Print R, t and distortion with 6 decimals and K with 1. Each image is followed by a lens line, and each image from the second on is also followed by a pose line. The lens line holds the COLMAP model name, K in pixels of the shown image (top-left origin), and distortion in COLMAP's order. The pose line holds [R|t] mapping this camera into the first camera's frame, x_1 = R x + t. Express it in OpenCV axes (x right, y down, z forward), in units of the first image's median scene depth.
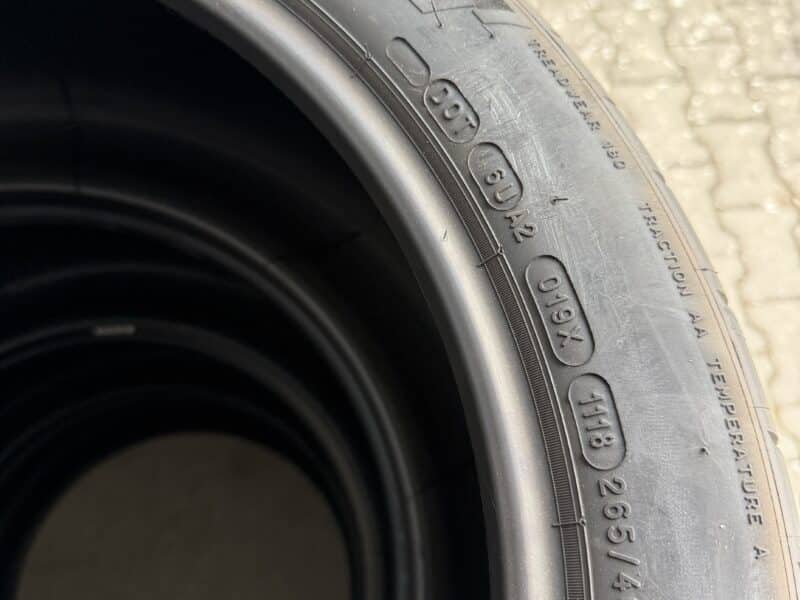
lens RADIAL K [[813.3, 0, 400.0], [0, 813.3, 300.0], [0, 0, 1]] dist [0.006765, -0.006956]
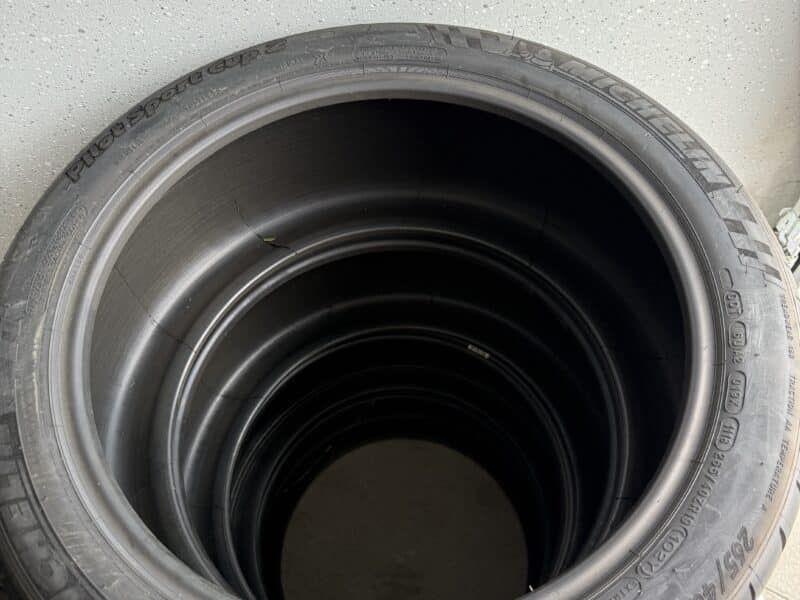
lens RADIAL K [[813.3, 0, 400.0], [0, 813.3, 300.0], [0, 0, 1]] dist [0.006765, -0.006956]
pose [[0.815645, 0.451053, -0.362317, 0.131042], [-0.506687, 0.859200, -0.071020, 0.450875], [0.279269, 0.241508, 0.929345, -1.602204]]
